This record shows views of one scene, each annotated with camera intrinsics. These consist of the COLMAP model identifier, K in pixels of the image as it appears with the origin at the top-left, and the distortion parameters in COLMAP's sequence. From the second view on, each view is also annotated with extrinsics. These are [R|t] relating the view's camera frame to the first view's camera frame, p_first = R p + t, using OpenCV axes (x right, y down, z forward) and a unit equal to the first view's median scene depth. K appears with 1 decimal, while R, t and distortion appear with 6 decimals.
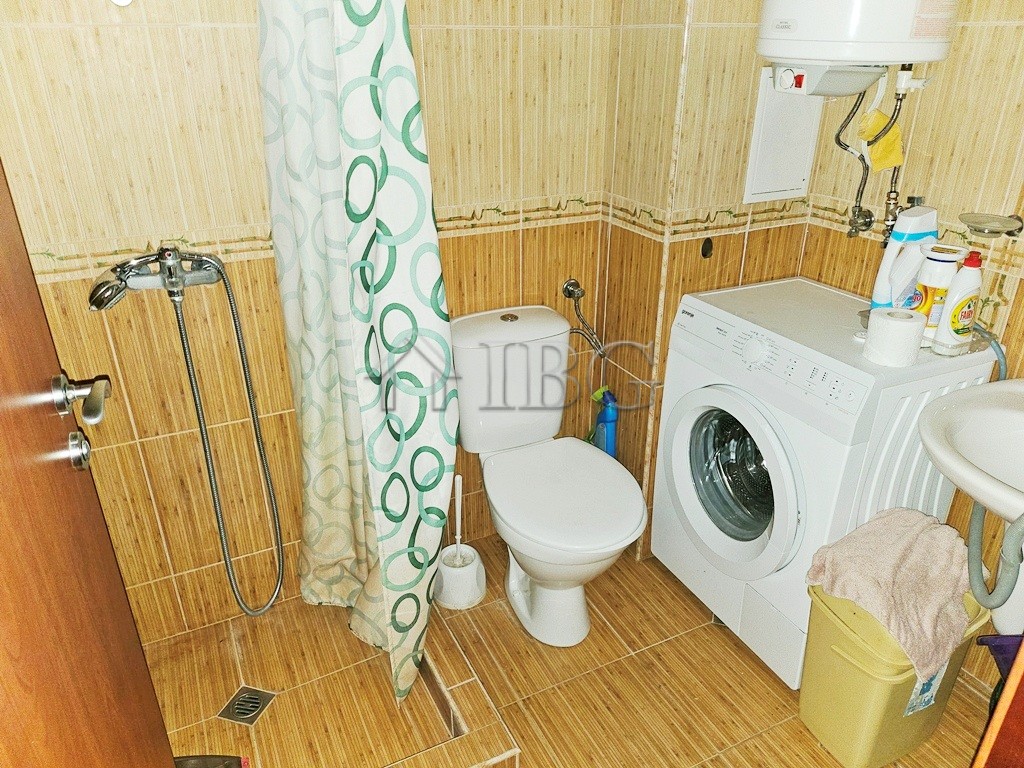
lens RADIAL K [[697.4, 0, 511.3], [0, 697.4, 384.1], [0, 0, 1]] dist [0.033818, -0.023796]
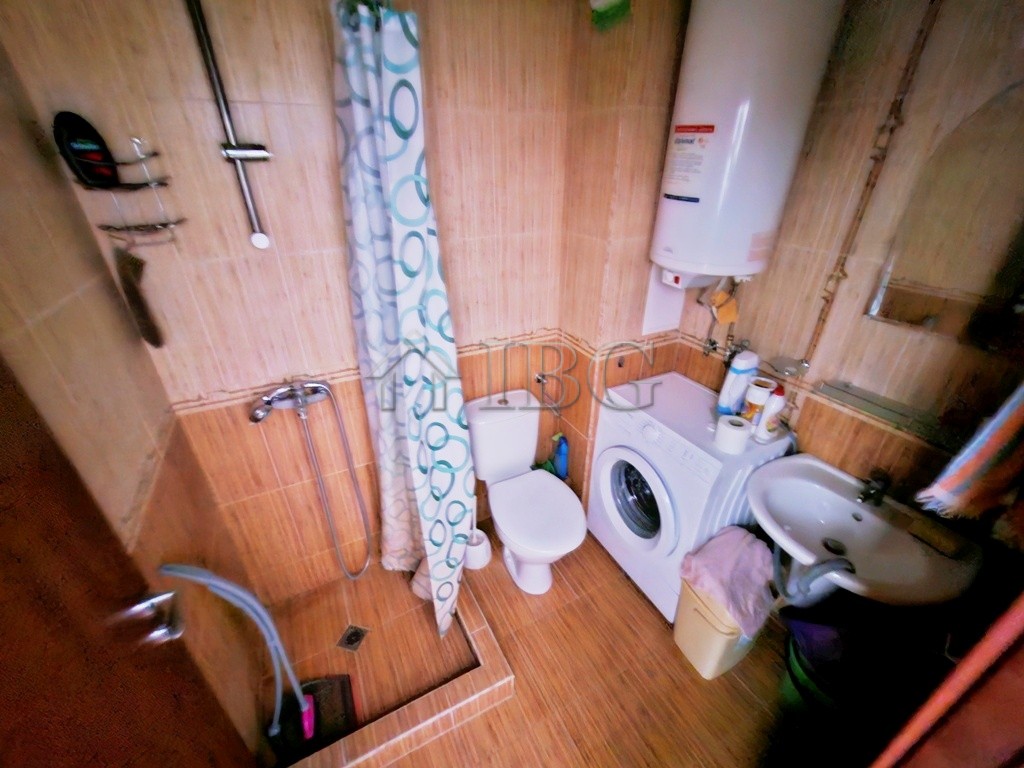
lens RADIAL K [[401.6, 0, 509.3], [0, 401.6, 383.3], [0, 0, 1]] dist [-0.005475, -0.000035]
pose [[0.999693, -0.013705, 0.020644, -0.008142], [0.012957, 0.999270, 0.035936, -0.192108], [-0.021122, -0.035658, 0.999141, 0.045504]]
